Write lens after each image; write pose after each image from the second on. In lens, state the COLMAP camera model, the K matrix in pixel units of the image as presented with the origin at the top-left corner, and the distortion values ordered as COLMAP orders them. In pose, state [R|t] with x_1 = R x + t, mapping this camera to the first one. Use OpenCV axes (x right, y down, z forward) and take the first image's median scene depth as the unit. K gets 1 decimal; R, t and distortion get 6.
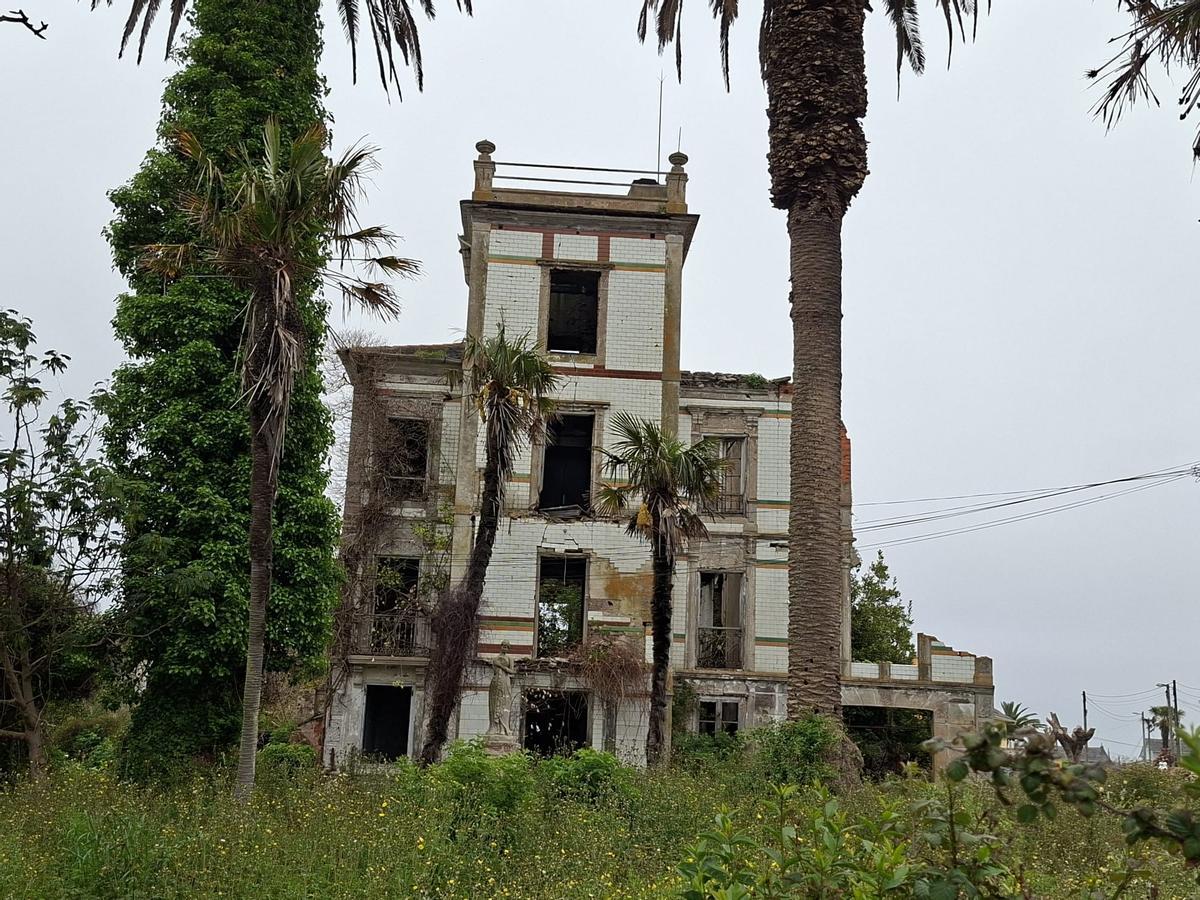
lens RADIAL K [[1323.8, 0, 596.0], [0, 1323.8, 466.2], [0, 0, 1]] dist [0.079331, 0.000000]
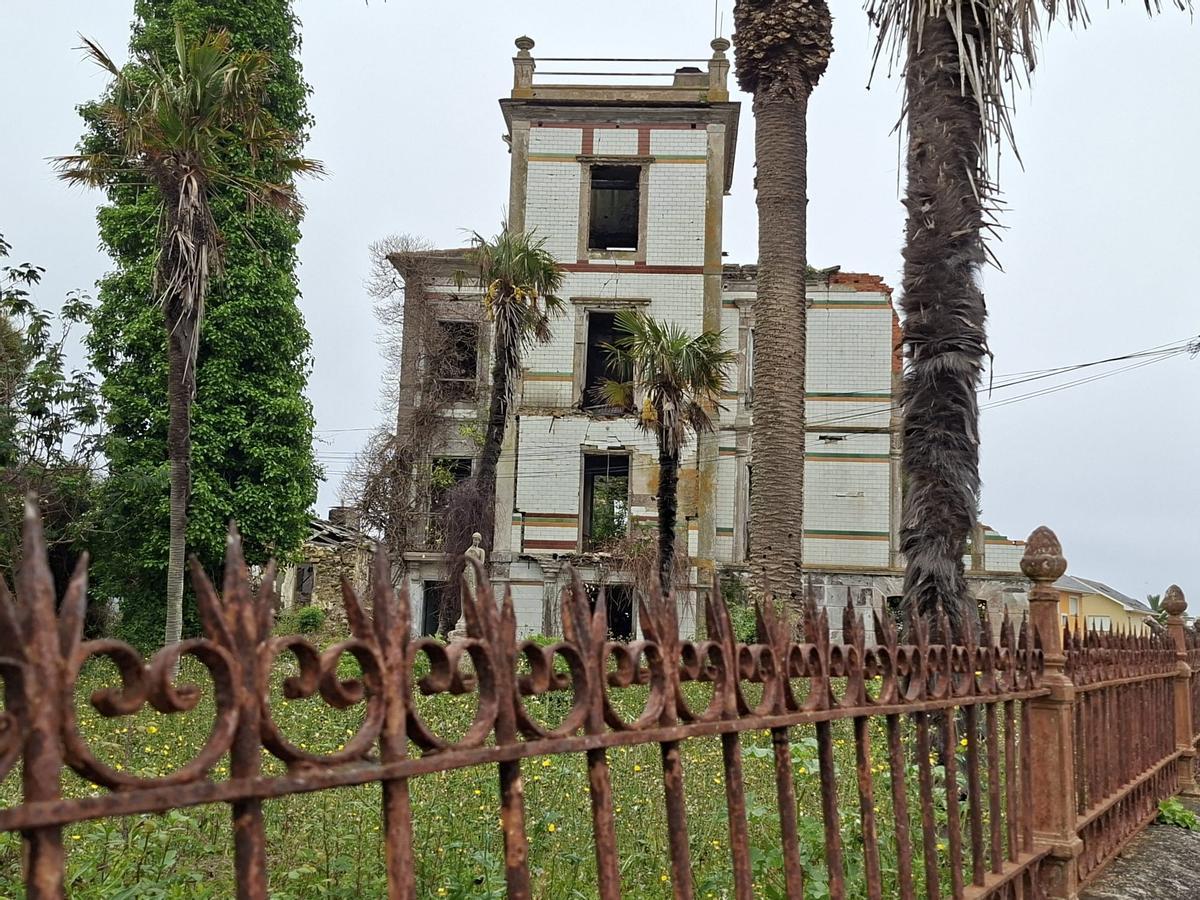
lens RADIAL K [[1323.8, 0, 609.2], [0, 1323.8, 462.9], [0, 0, 1]] dist [0.079331, 0.000000]
pose [[0.994215, -0.019916, -0.105550, 0.080155], [0.027460, 0.997133, 0.070506, 0.004023], [0.103843, -0.072997, 0.991911, -0.003608]]
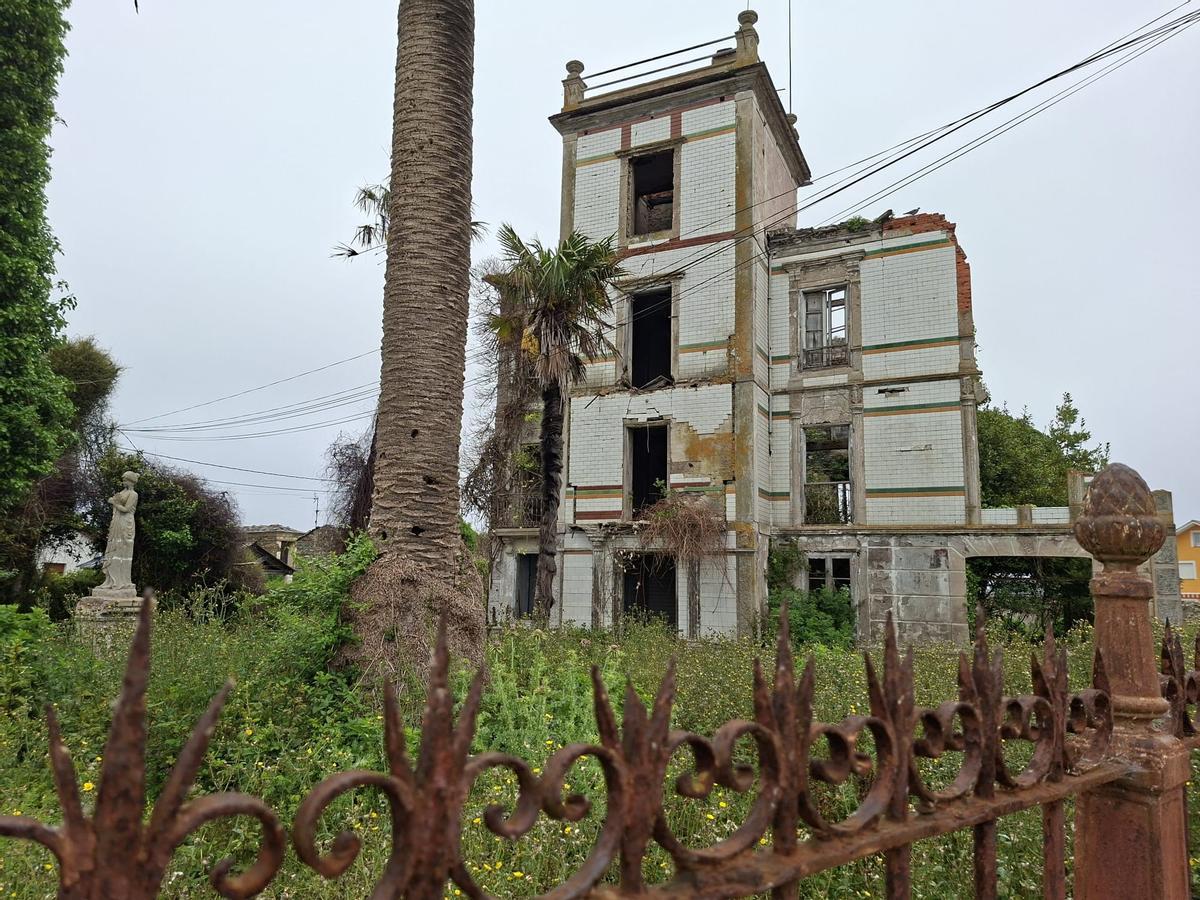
lens RADIAL K [[829.8, 0, 585.8], [0, 829.8, 463.3], [0, 0, 1]] dist [0.092779, -0.111682]
pose [[0.874678, -0.092376, -0.475820, 0.230786], [0.108096, 0.994124, 0.005708, 0.085276], [0.472496, -0.056427, 0.879524, 0.380053]]
